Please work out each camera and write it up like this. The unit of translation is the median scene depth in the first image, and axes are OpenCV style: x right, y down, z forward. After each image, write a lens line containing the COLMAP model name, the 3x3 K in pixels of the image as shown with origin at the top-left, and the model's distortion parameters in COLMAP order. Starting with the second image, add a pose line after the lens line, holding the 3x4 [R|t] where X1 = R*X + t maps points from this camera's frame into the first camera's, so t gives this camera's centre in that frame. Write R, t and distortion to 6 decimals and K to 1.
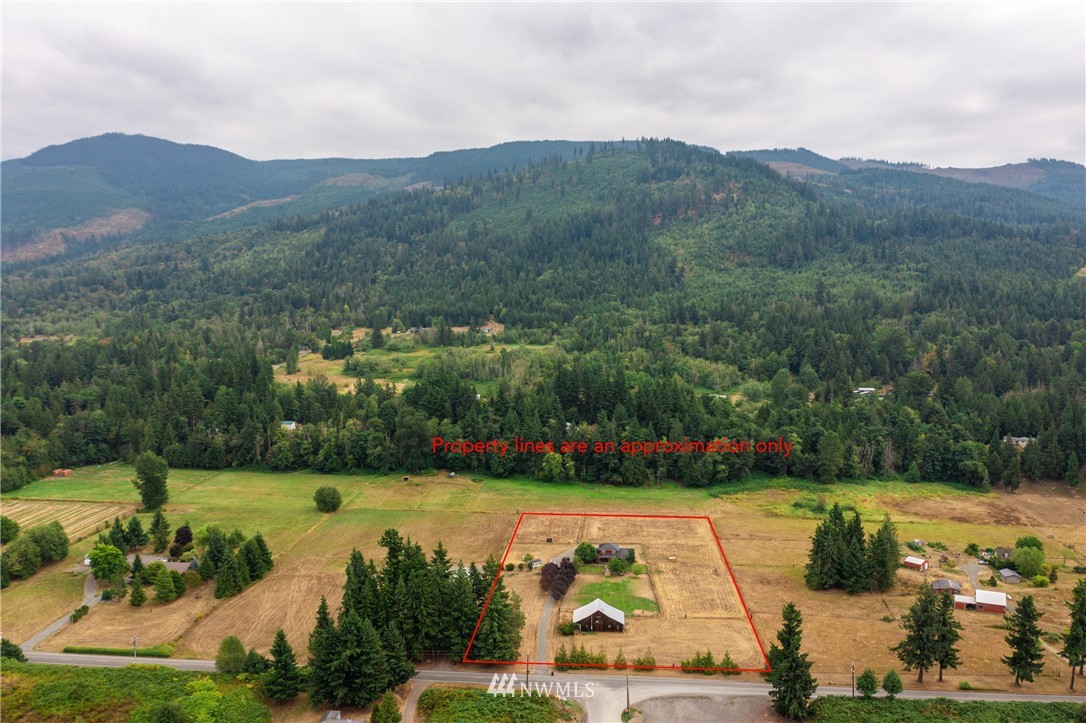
lens RADIAL K [[855.3, 0, 543.0], [0, 855.3, 362.0], [0, 0, 1]] dist [-0.008686, 0.003632]
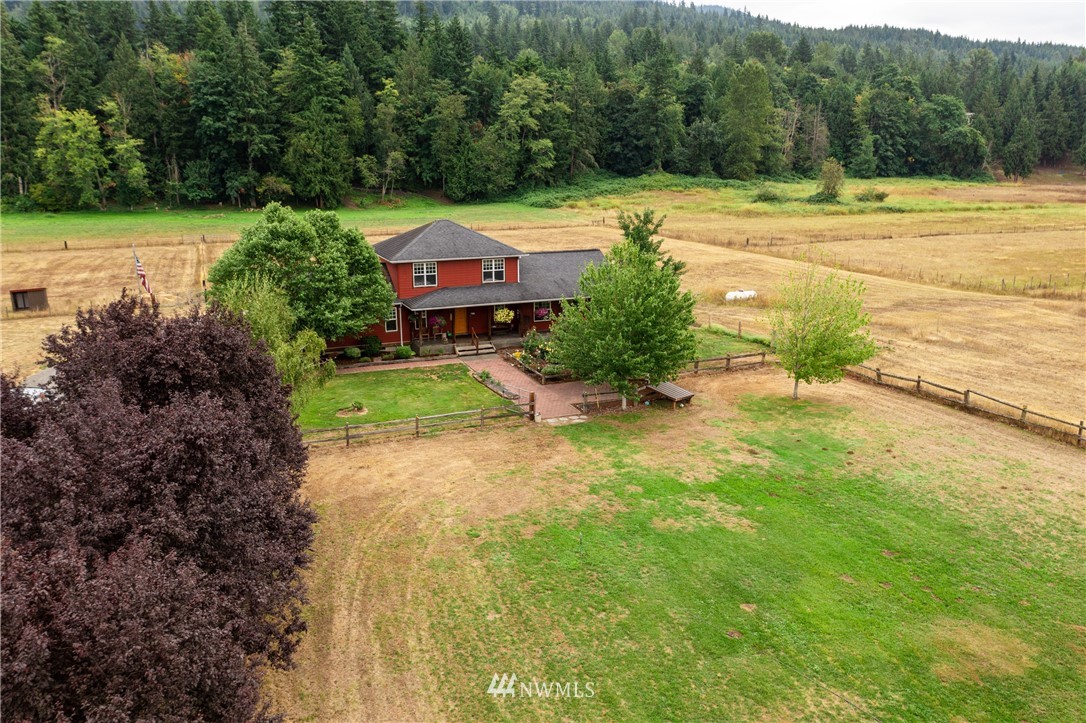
lens RADIAL K [[855.3, 0, 544.8], [0, 855.3, 364.1], [0, 0, 1]] dist [-0.008686, 0.003632]
pose [[0.885472, -0.121742, 0.448462, 0.016147], [0.047581, 0.983753, 0.173110, 0.153116], [-0.462250, -0.131946, 0.876878, 0.621722]]
